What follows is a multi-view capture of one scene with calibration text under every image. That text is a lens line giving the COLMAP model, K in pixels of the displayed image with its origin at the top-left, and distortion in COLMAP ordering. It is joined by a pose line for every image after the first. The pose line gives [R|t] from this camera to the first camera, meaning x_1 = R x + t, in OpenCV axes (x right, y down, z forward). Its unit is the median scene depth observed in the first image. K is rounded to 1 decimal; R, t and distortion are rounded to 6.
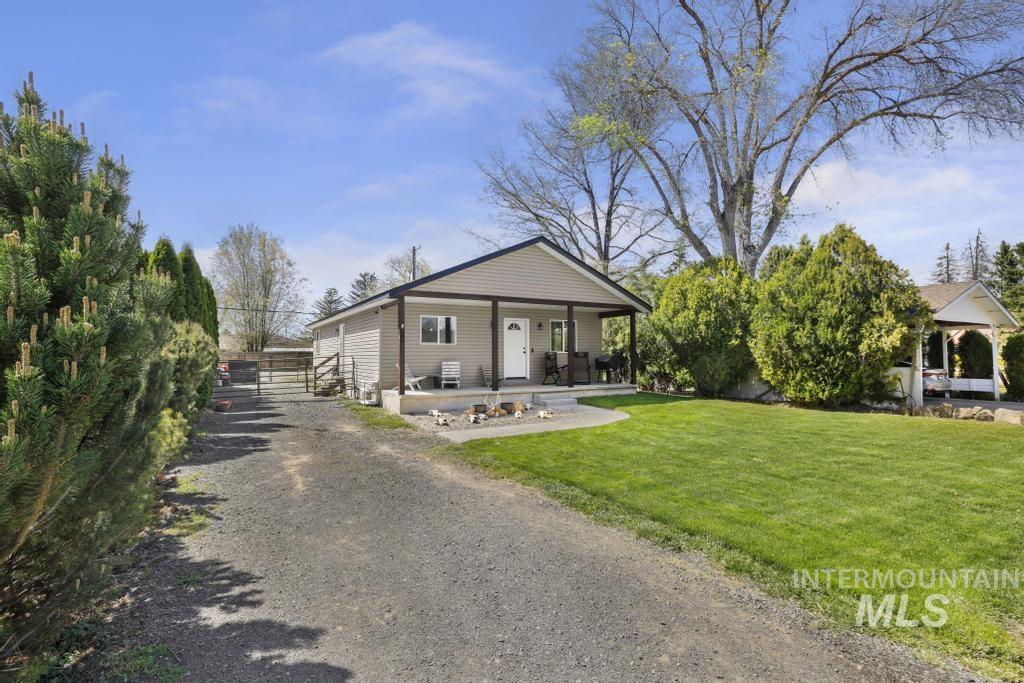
lens RADIAL K [[470.2, 0, 516.6], [0, 470.2, 341.8], [0, 0, 1]] dist [-0.028477, 0.003362]
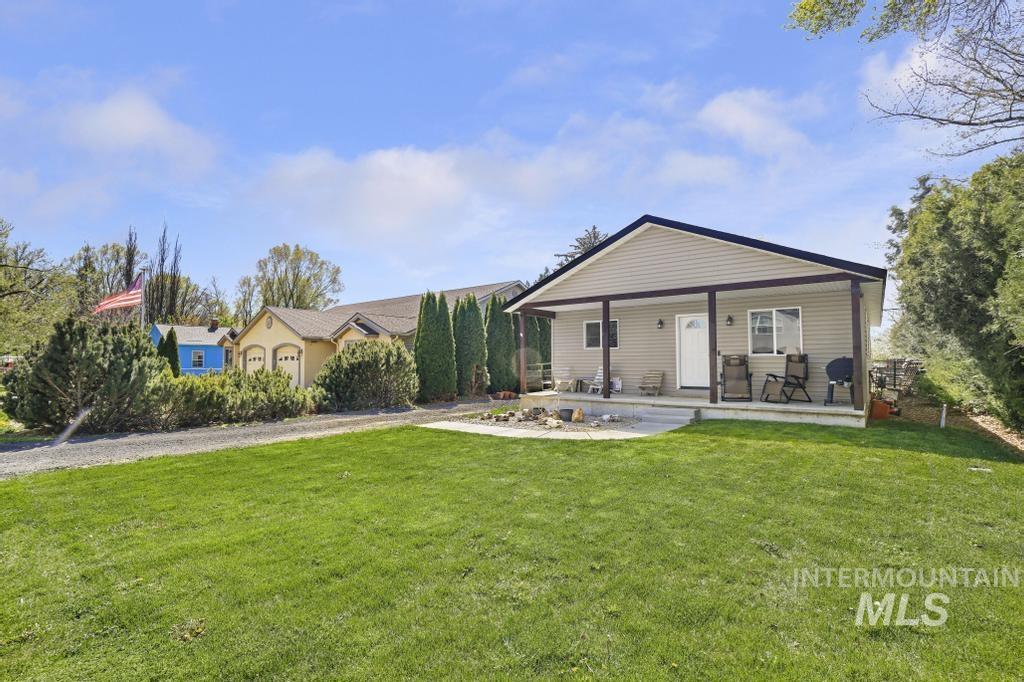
lens RADIAL K [[470.2, 0, 520.4], [0, 470.2, 343.8], [0, 0, 1]] dist [-0.028477, 0.003362]
pose [[0.379870, -0.032821, -0.924458, 0.683572], [0.030393, 0.999274, -0.022989, 0.012325], [0.924541, -0.019364, 0.380591, 0.454682]]
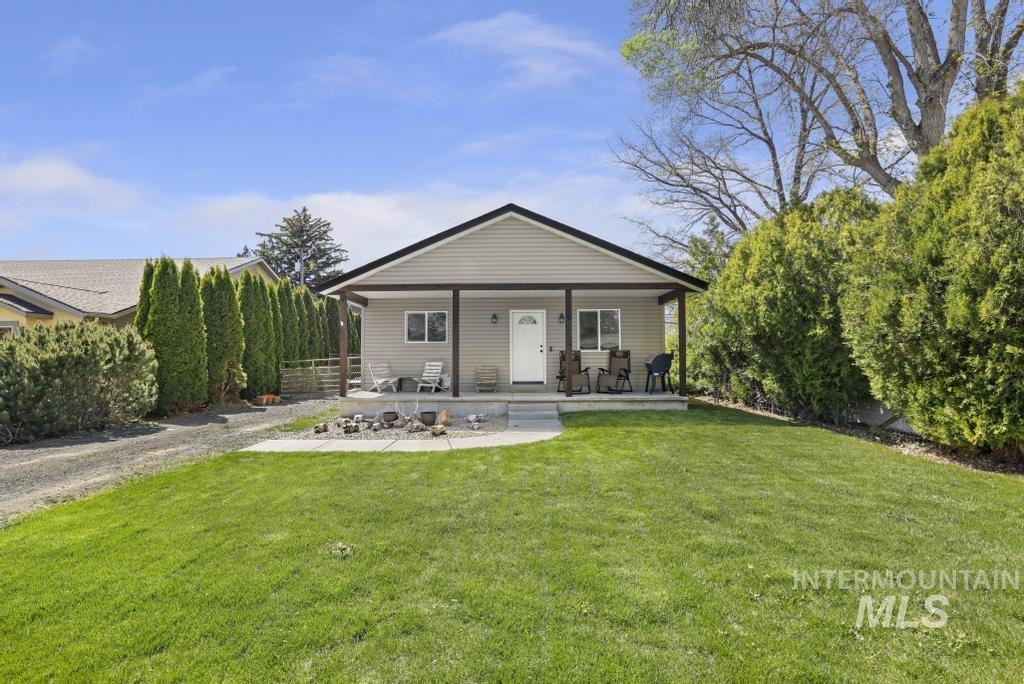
lens RADIAL K [[470.2, 0, 516.8], [0, 470.2, 345.5], [0, 0, 1]] dist [-0.028477, 0.003362]
pose [[0.858232, -0.013283, -0.513090, 0.440019], [0.017234, 0.999847, 0.002942, 0.010632], [0.512973, -0.011368, 0.858330, 0.308980]]
